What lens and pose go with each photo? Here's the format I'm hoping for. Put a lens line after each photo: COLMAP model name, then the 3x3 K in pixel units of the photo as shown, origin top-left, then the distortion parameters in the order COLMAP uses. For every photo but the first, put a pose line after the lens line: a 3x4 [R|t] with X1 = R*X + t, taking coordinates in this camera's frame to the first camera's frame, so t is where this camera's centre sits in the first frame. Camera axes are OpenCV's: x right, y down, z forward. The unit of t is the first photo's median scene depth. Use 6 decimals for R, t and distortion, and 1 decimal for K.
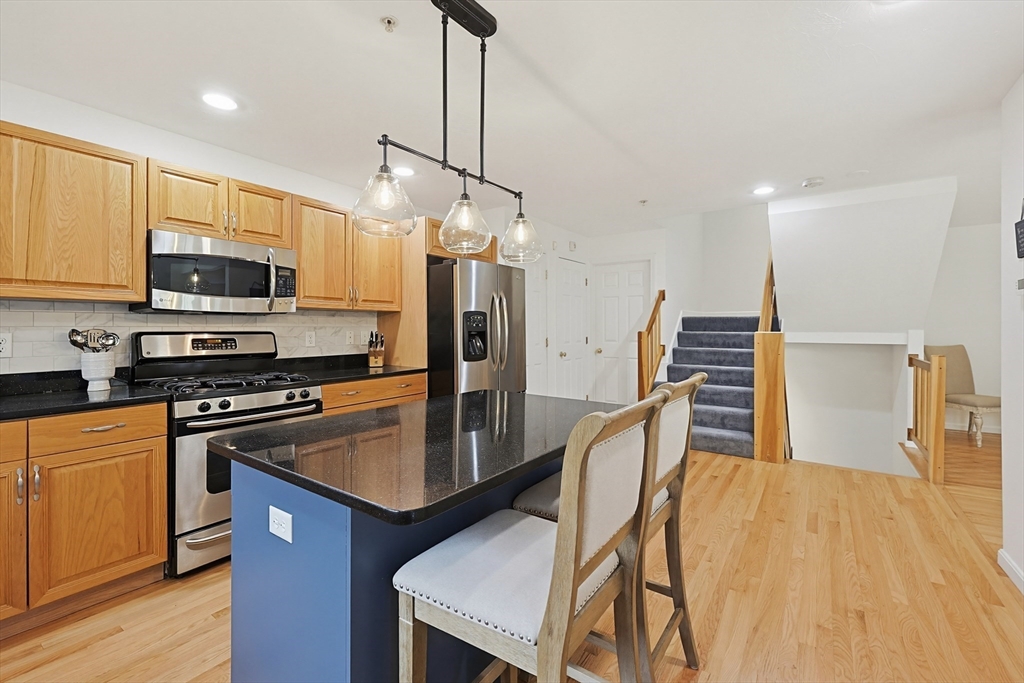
lens RADIAL K [[434.0, 0, 519.1], [0, 434.0, 338.7], [0, 0, 1]] dist [-0.003570, -0.000219]
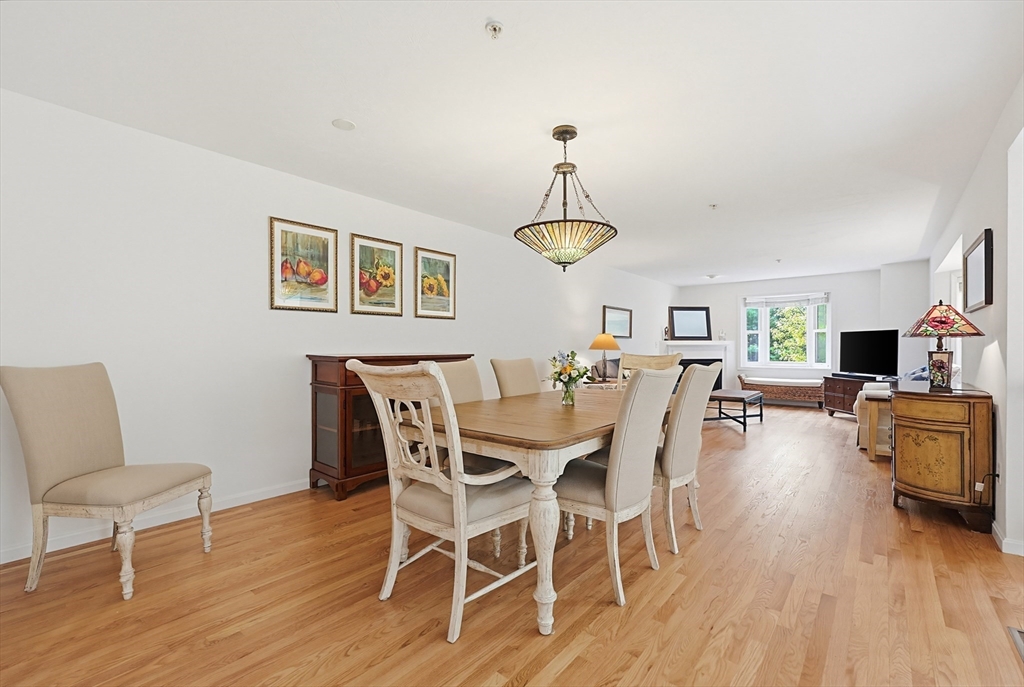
lens RADIAL K [[439.3, 0, 510.6], [0, 439.3, 349.6], [0, 0, 1]] dist [-0.001372, 0.000067]
pose [[0.077539, -0.002135, 0.996987, 0.607693], [0.022293, 0.999751, 0.000407, 0.011038], [-0.996740, 0.022194, 0.077567, 0.535659]]
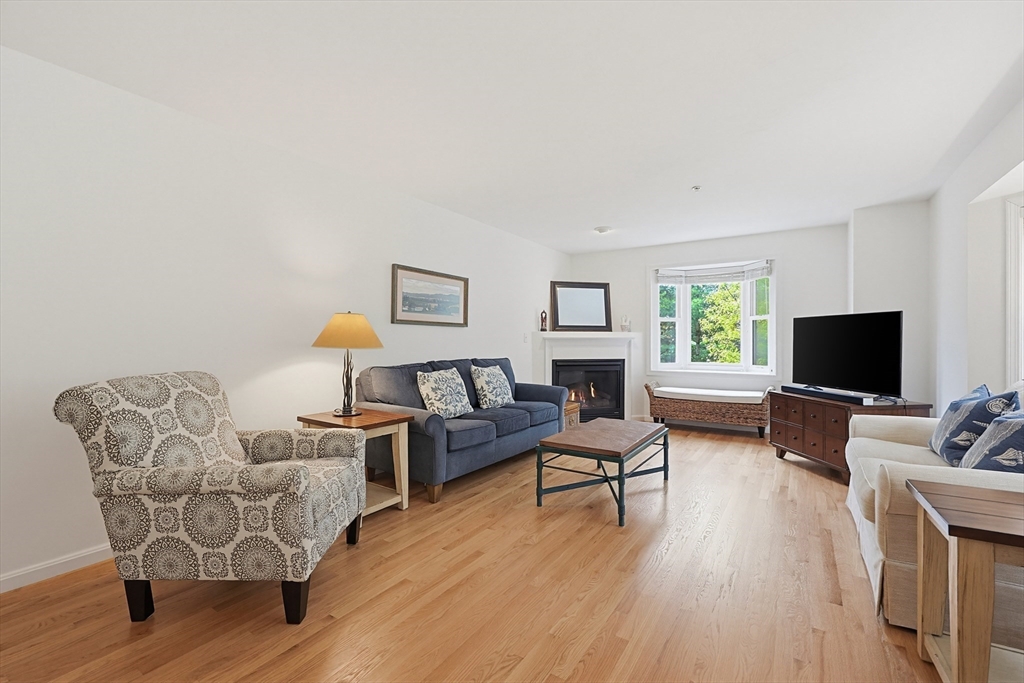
lens RADIAL K [[434.0, 0, 519.1], [0, 434.0, 338.7], [0, 0, 1]] dist [-0.003570, -0.000219]
pose [[-0.048879, 0.006177, 0.998786, 1.322121], [0.019736, 0.999792, -0.005218, 0.013614], [-0.998610, 0.019457, -0.048991, 0.140470]]
